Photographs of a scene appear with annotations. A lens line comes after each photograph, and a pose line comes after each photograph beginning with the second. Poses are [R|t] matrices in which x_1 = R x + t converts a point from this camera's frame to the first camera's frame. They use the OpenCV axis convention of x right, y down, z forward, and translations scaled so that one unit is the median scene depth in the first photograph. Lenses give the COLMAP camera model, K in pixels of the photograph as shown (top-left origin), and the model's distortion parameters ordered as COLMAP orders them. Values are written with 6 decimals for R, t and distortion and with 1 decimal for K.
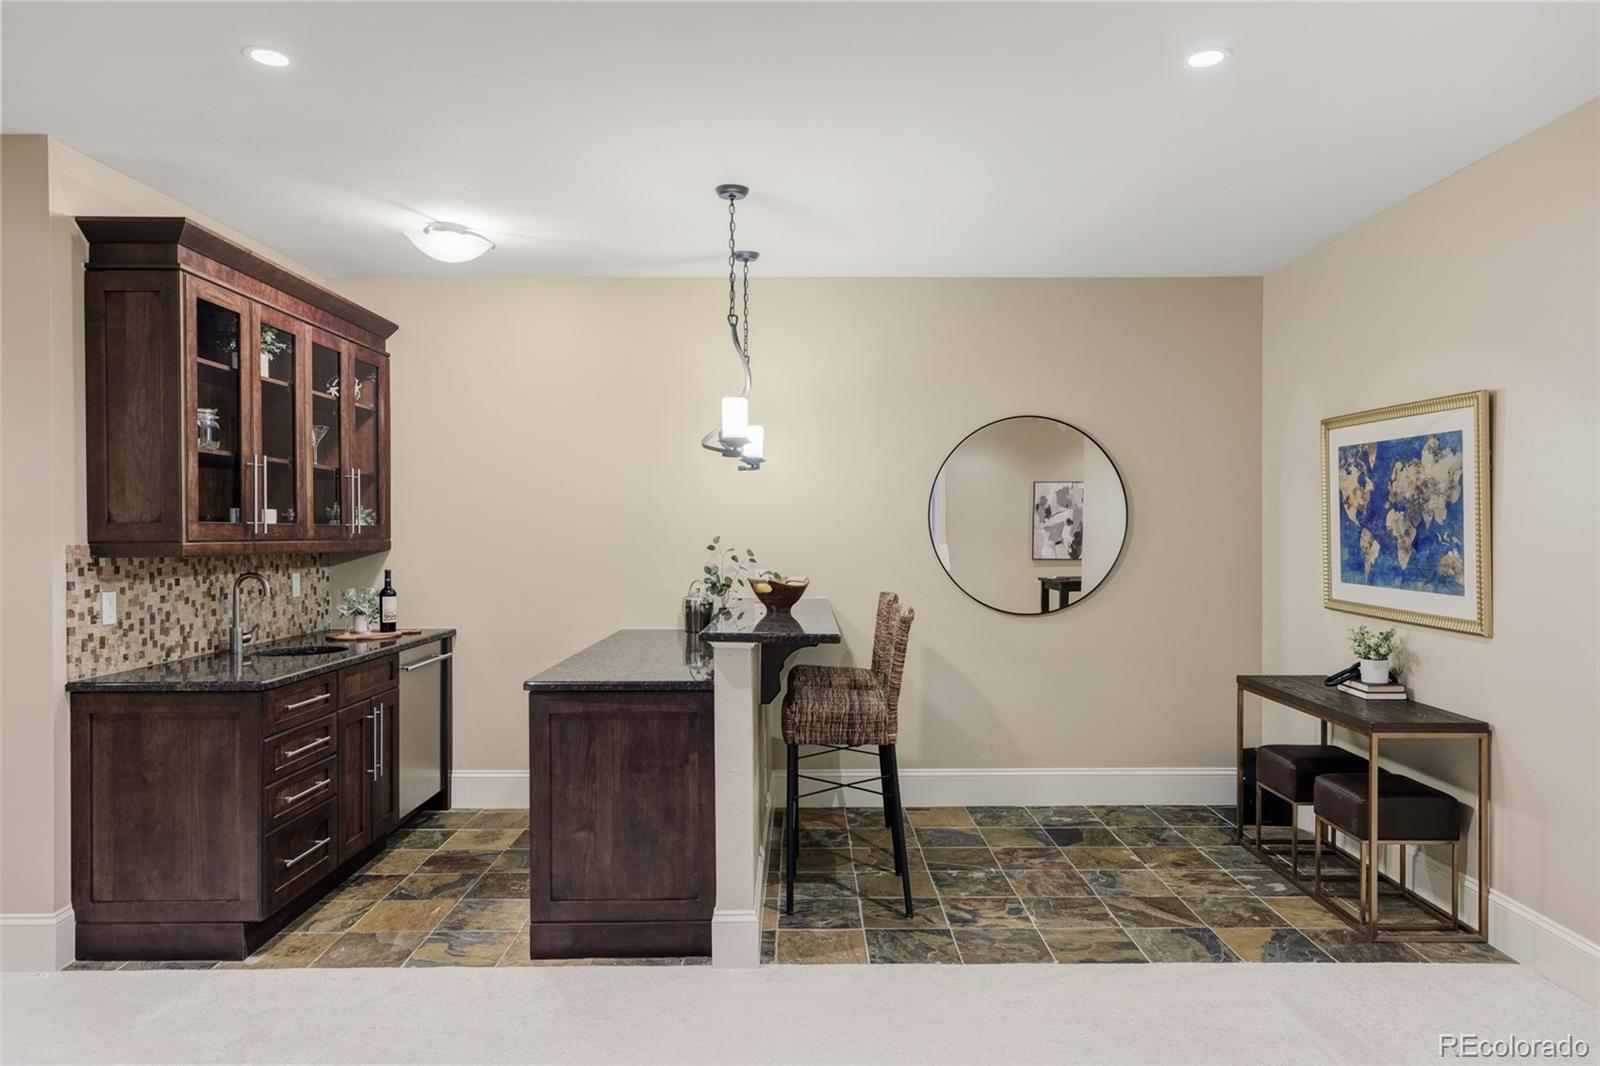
lens RADIAL K [[1035.7, 0, 805.7], [0, 1035.7, 536.0], [0, 0, 1]] dist [0.022689, -0.002023]
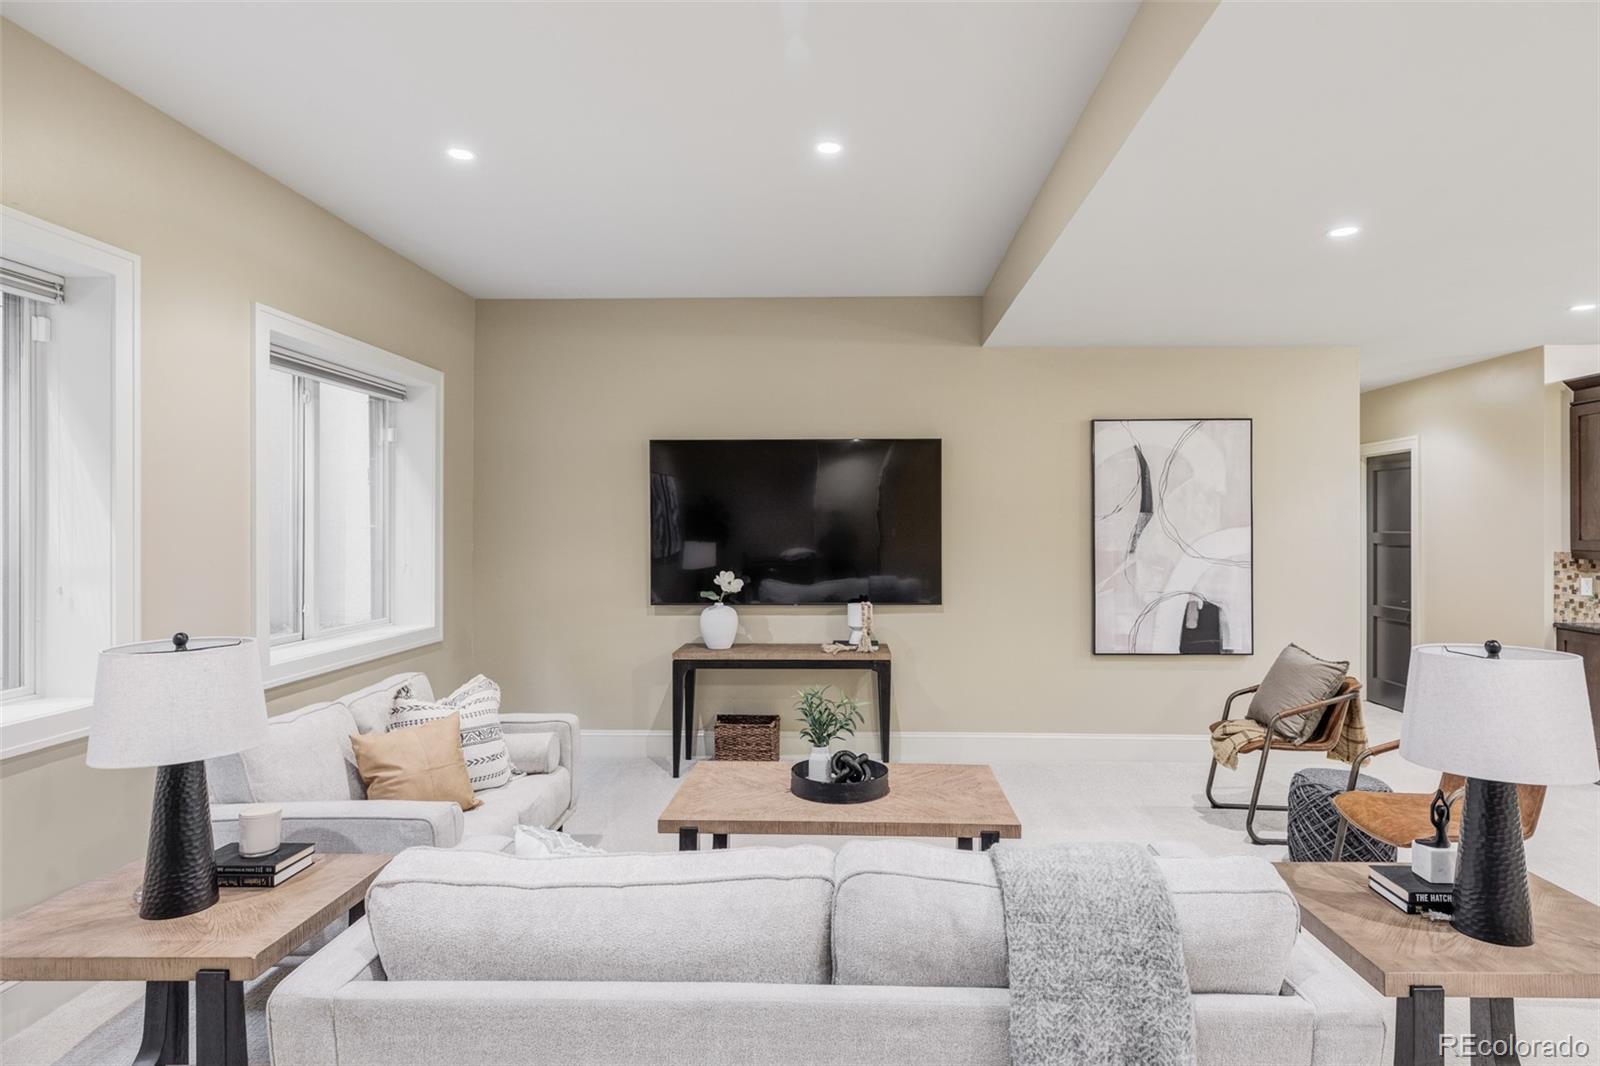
lens RADIAL K [[862.6, 0, 831.6], [0, 862.6, 523.6], [0, 0, 1]] dist [0.004195, 0.001366]
pose [[-0.032720, -0.000956, -0.999464, 0.869336], [-0.004708, 0.999989, -0.000802, -0.033010], [0.999453, 0.004679, -0.032724, -0.265812]]
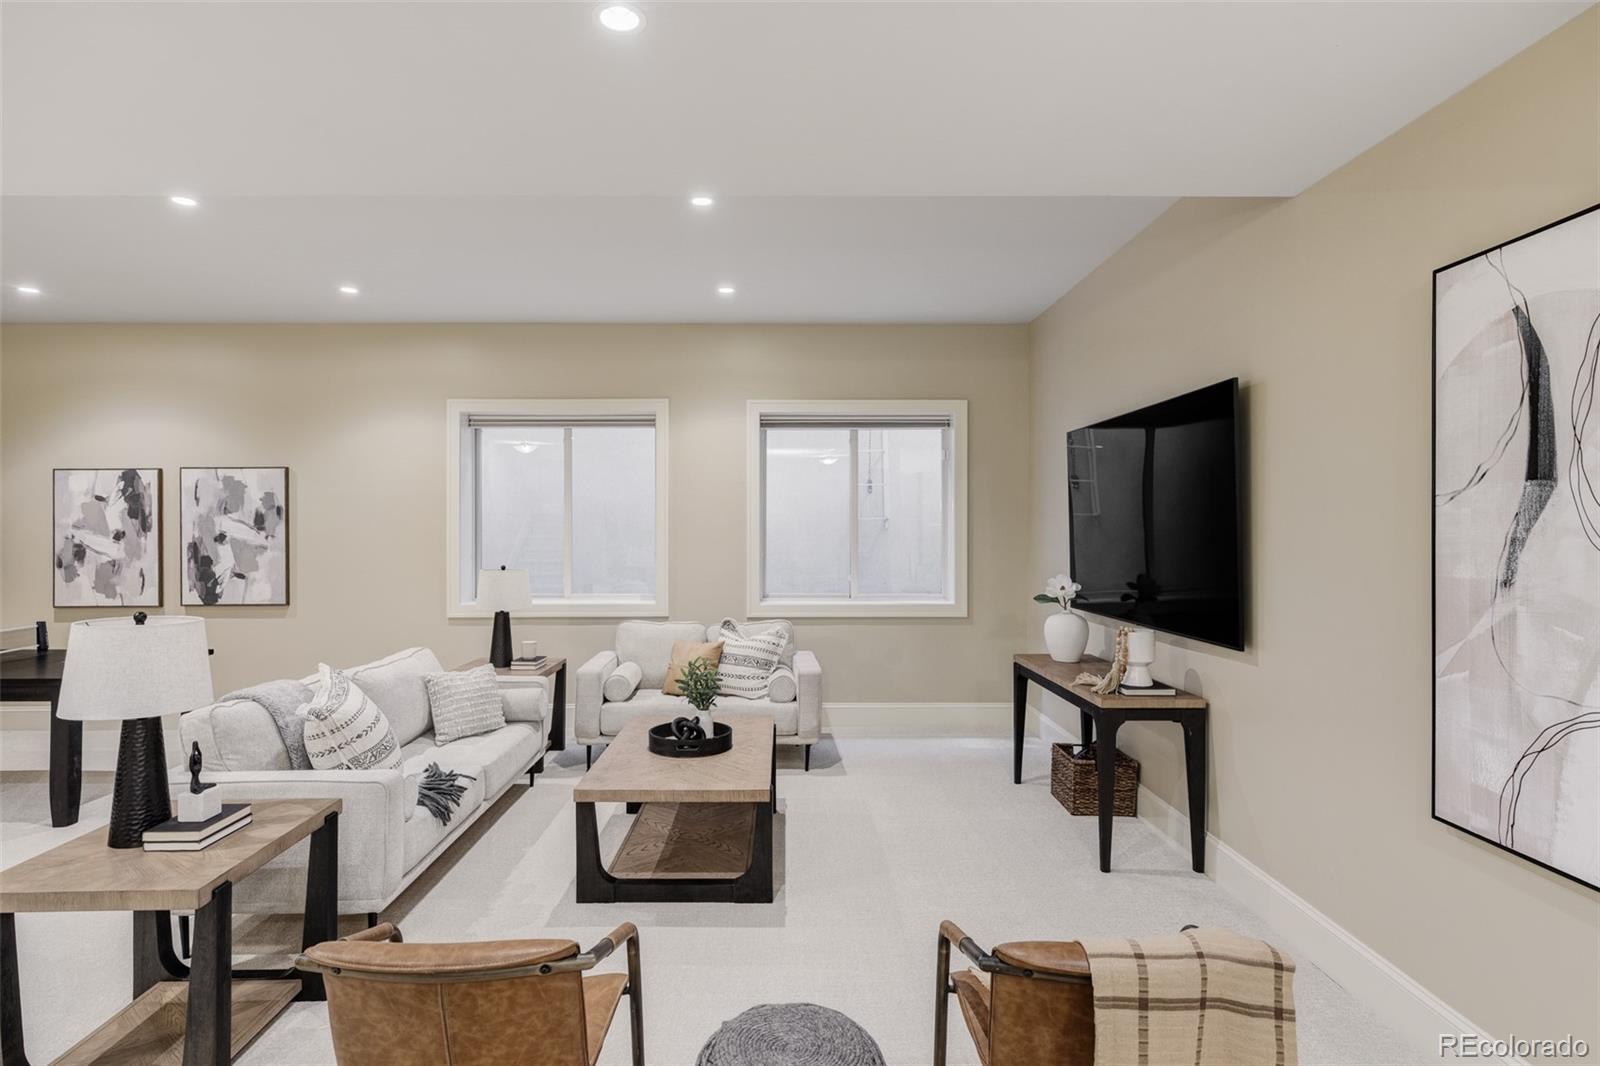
lens RADIAL K [[862.6, 0, 781.8], [0, 862.6, 528.5], [0, 0, 1]] dist [0.004195, 0.001366]
pose [[-0.999958, 0.003062, 0.008640, -0.168006], [0.003110, 0.999980, 0.005588, -0.029669], [-0.008623, 0.005615, -0.999947, 0.796274]]
